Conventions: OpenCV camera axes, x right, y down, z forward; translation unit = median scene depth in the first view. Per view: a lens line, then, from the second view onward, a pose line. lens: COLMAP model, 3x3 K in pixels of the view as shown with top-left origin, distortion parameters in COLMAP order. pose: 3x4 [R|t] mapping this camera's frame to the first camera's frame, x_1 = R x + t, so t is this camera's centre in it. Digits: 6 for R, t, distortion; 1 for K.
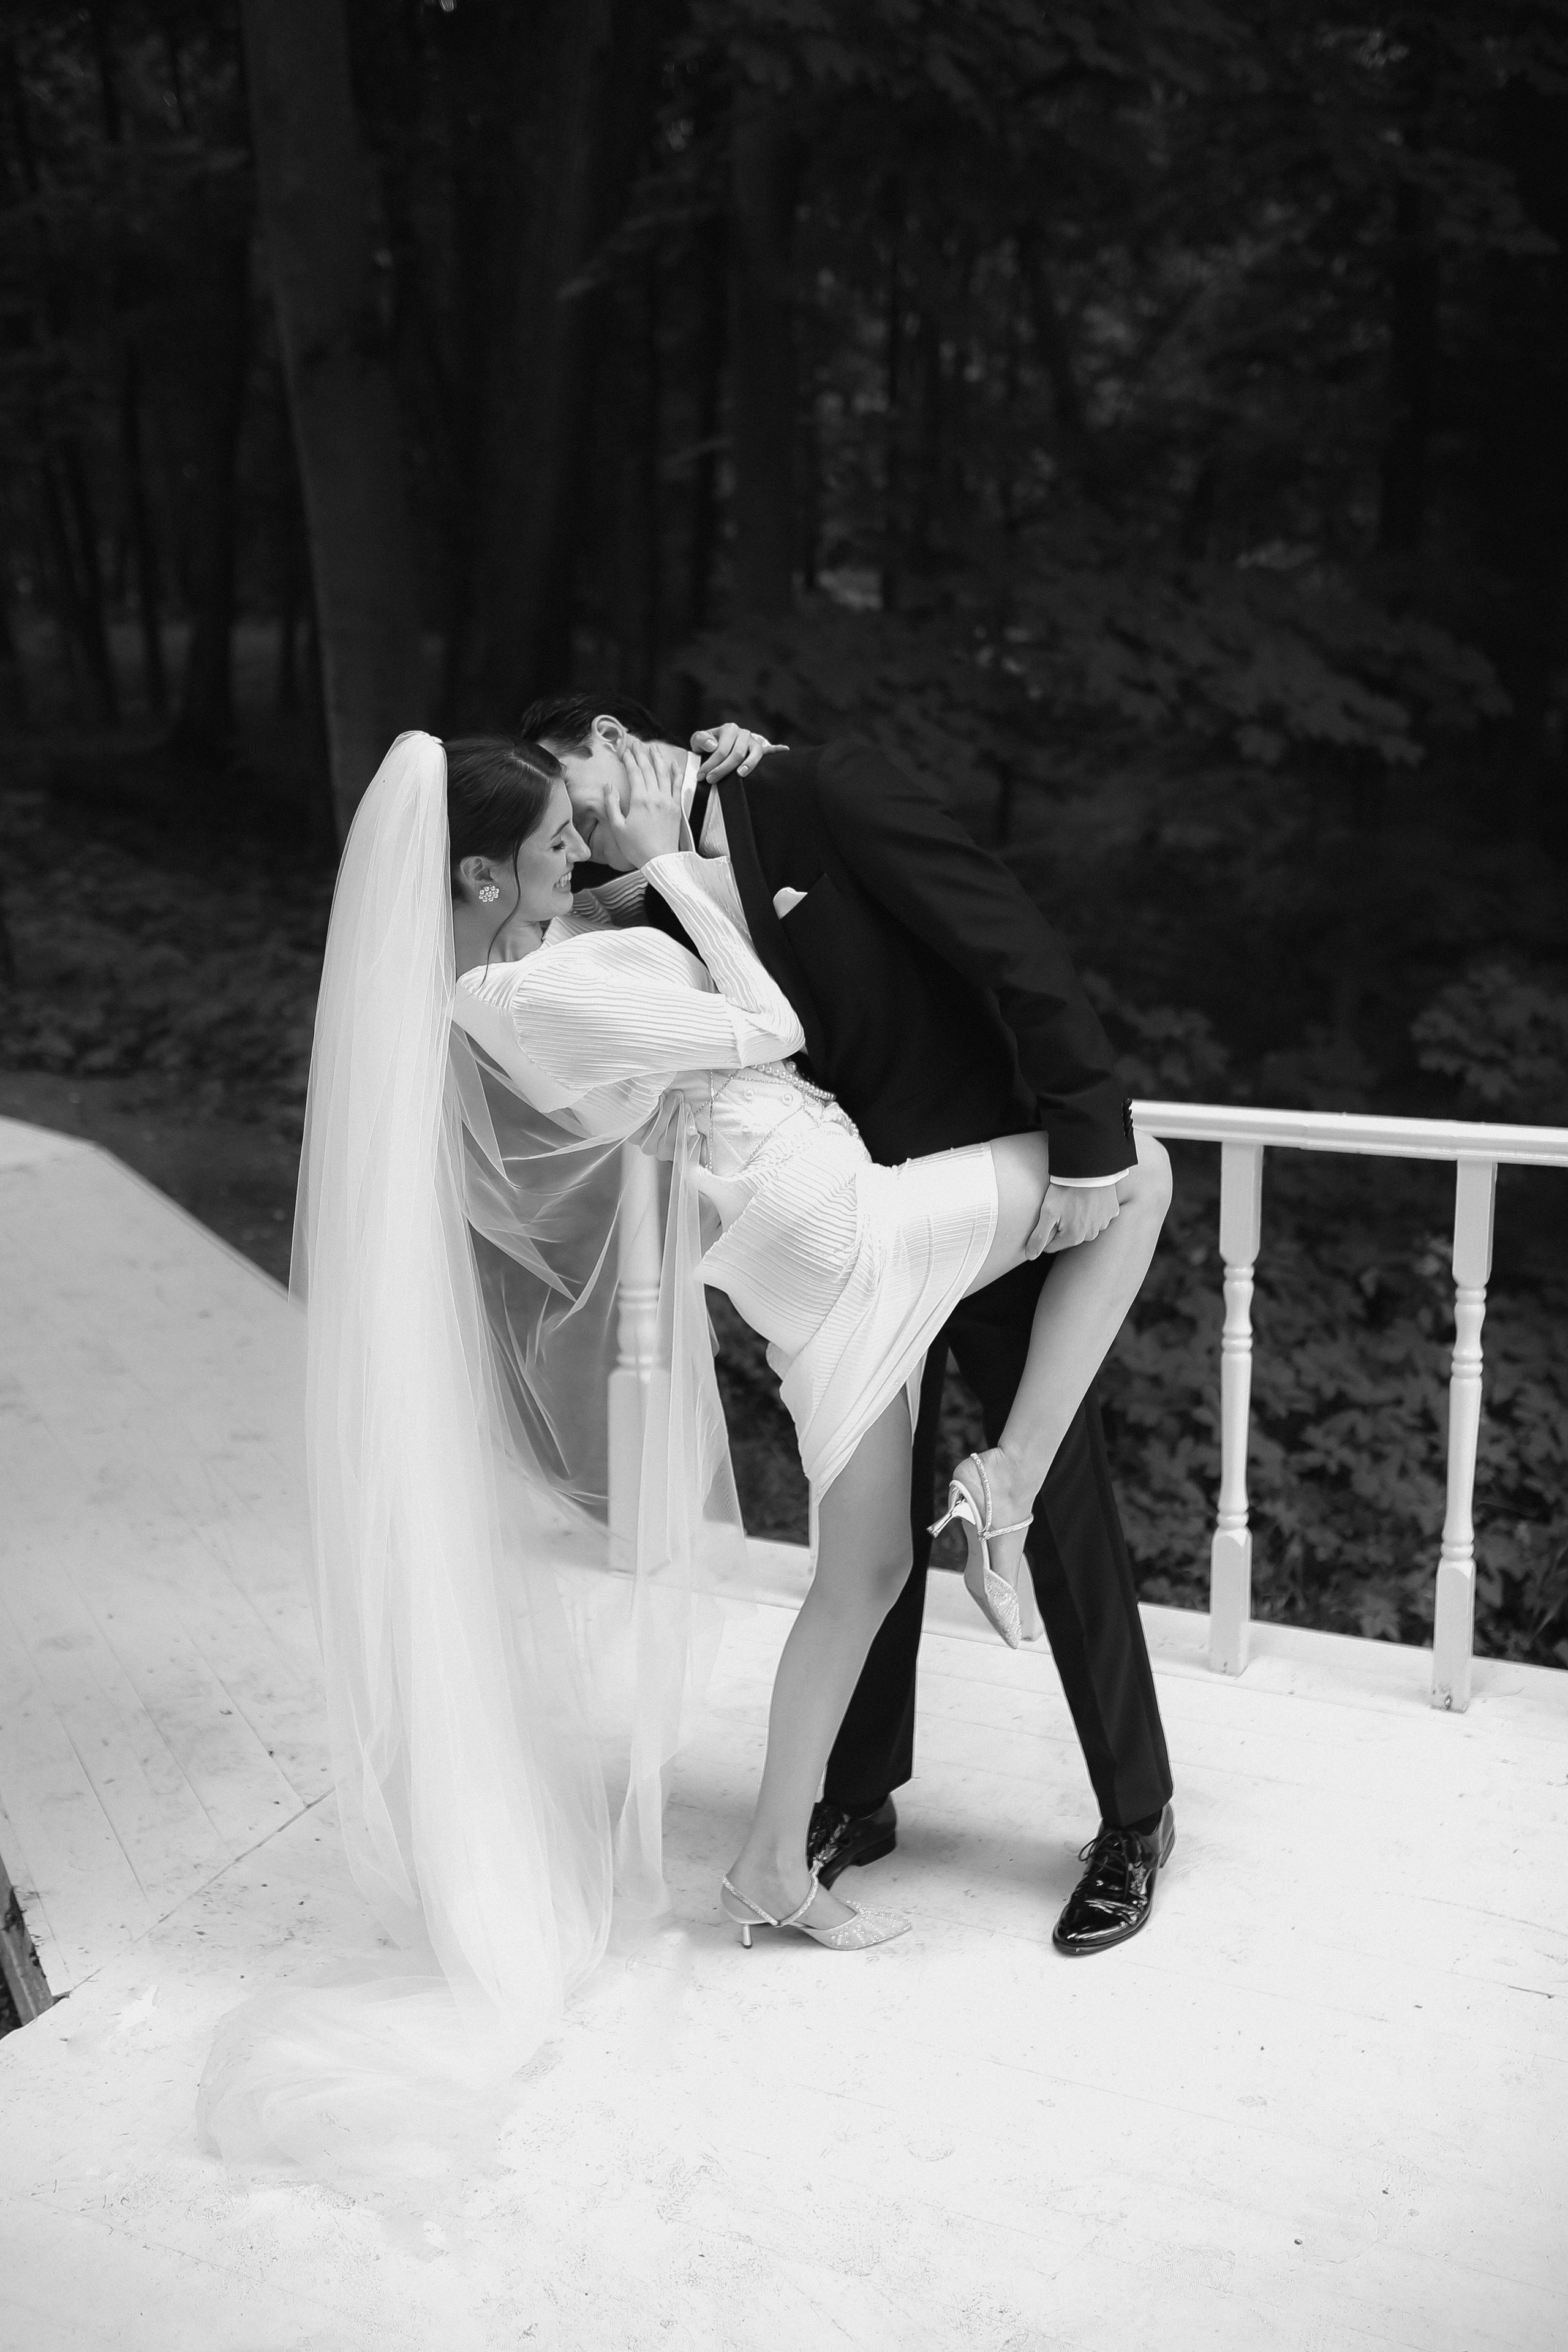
lens RADIAL K [[2254.3, 0, 787.1], [0, 2254.3, 1181.1], [0, 0, 1]] dist [-0.068480, 0.082295]
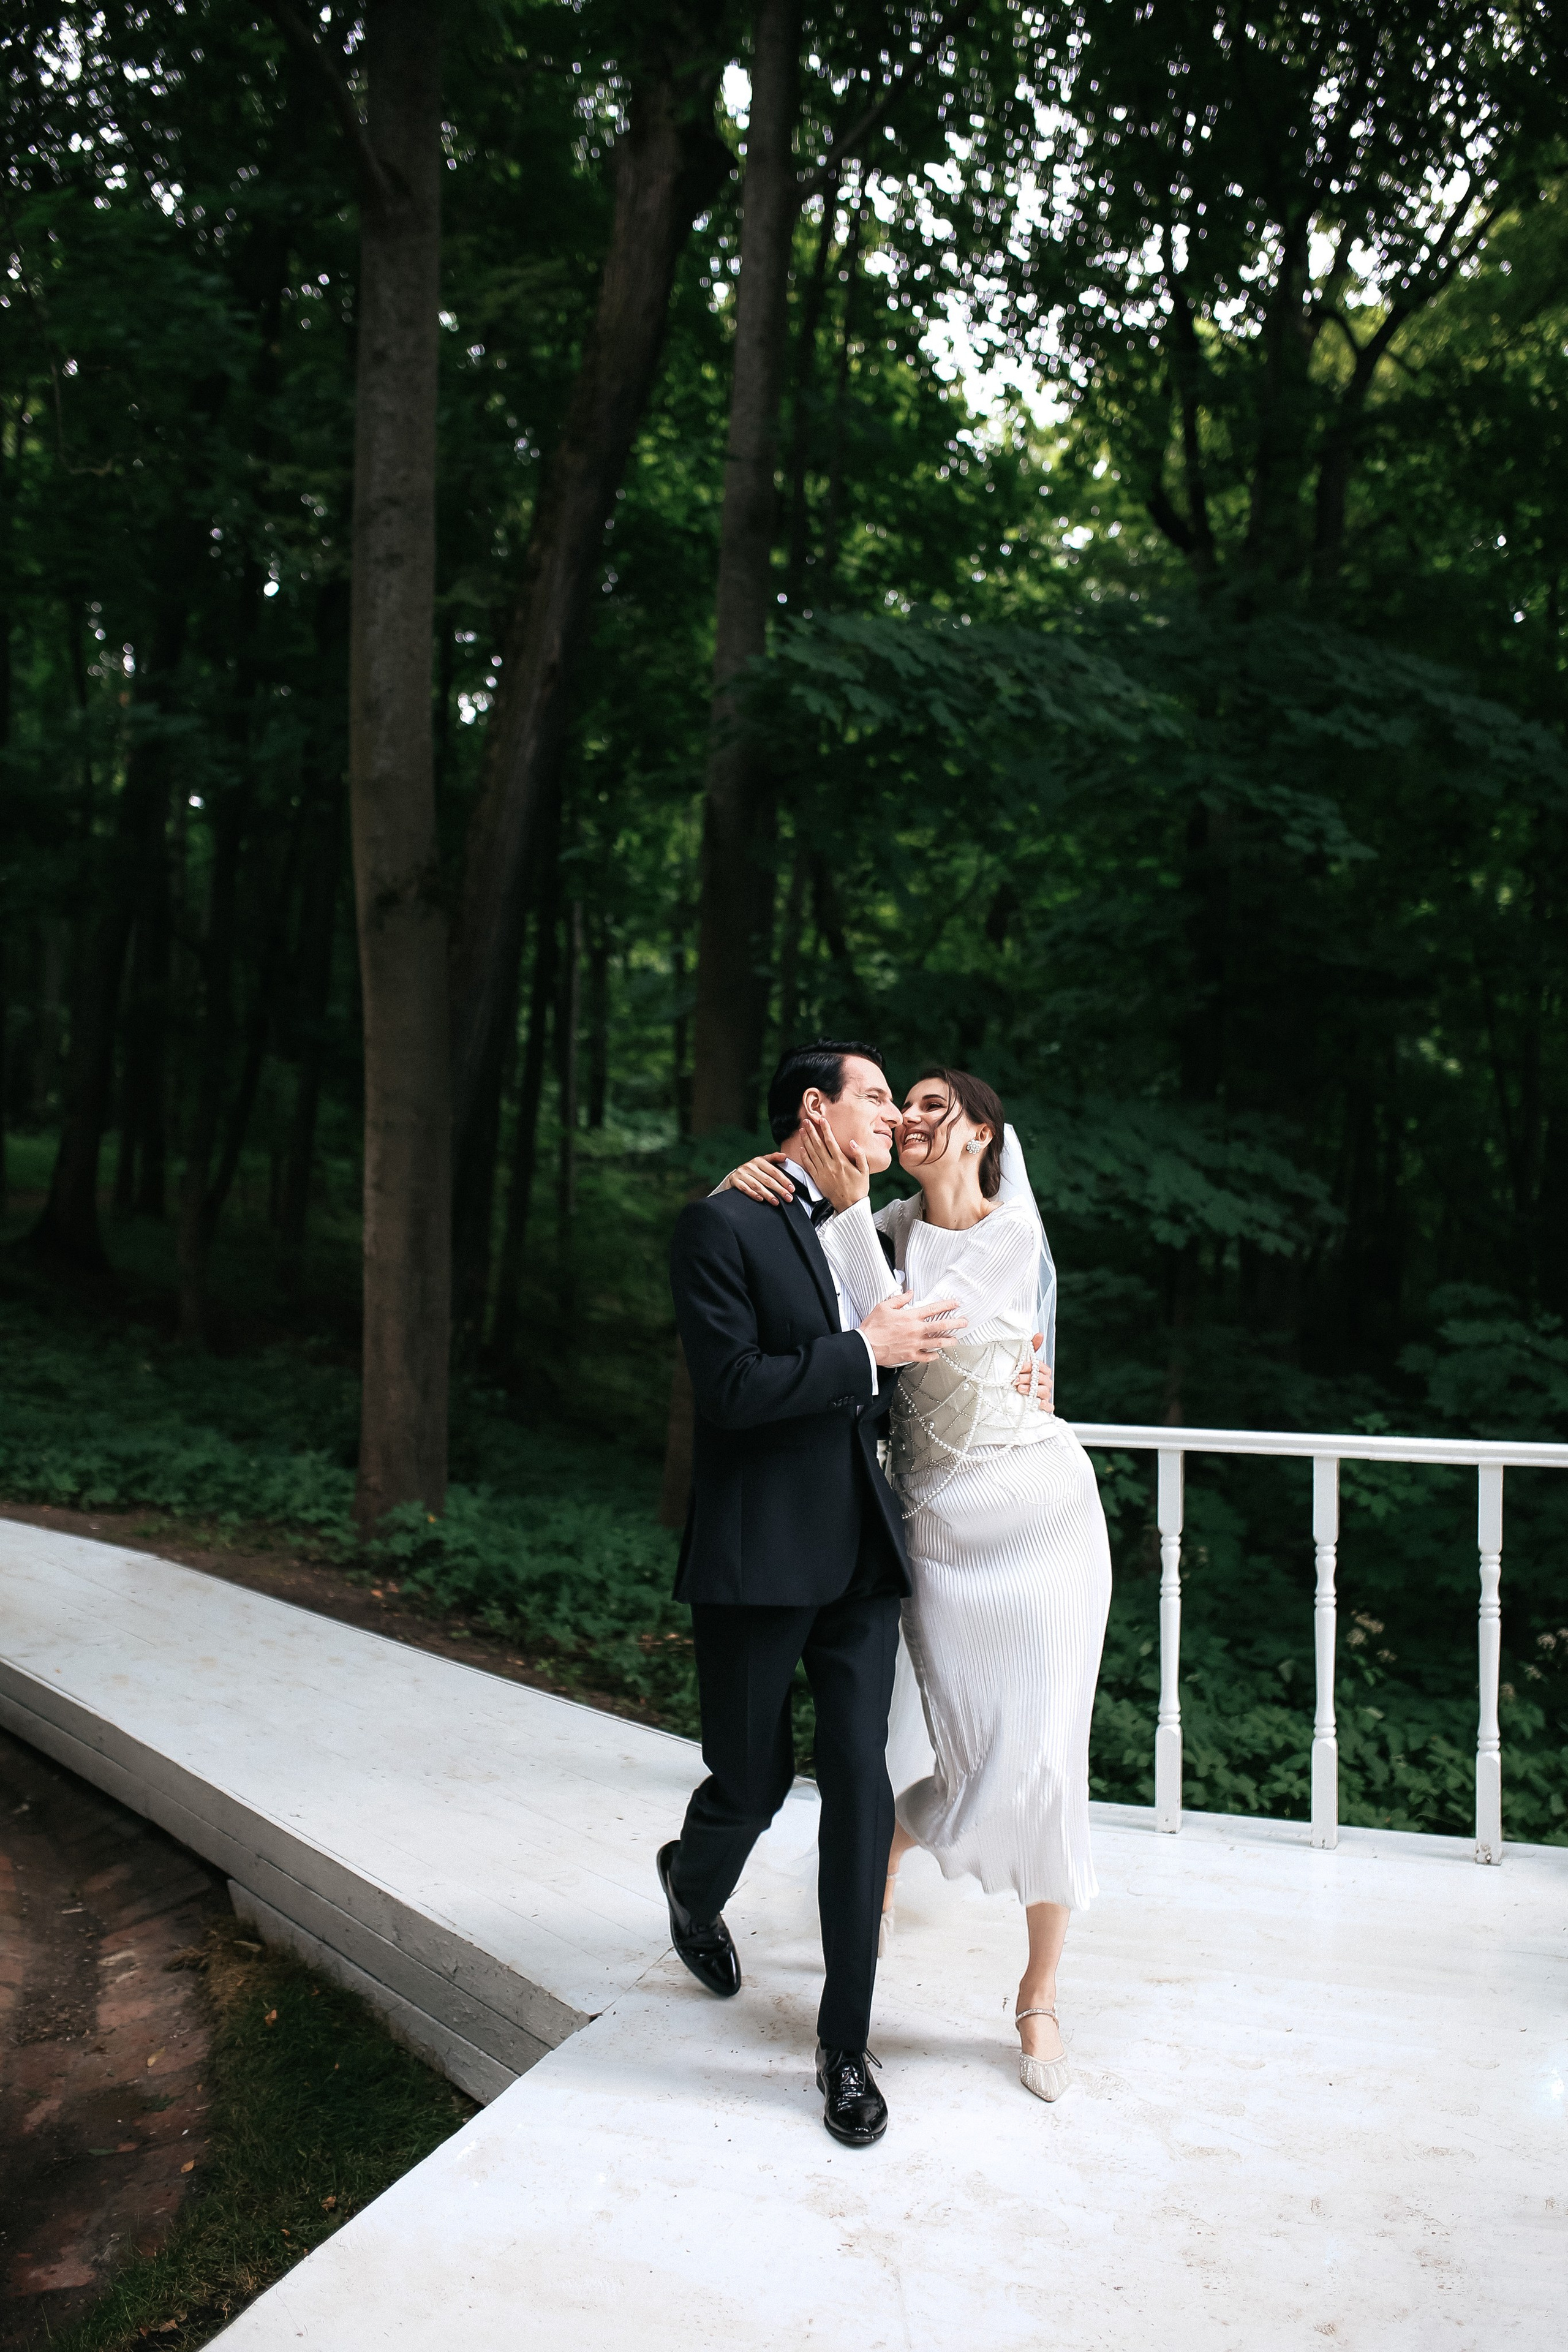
lens RADIAL K [[2223.6, 0, 778.8], [0, 2223.6, 1187.4], [0, 0, 1]] dist [-0.071416, 0.095221]
pose [[0.994514, 0.031994, 0.099590, -0.123229], [-0.008365, 0.973351, -0.229167, 0.059715], [-0.104268, 0.227077, 0.968279, -0.158966]]
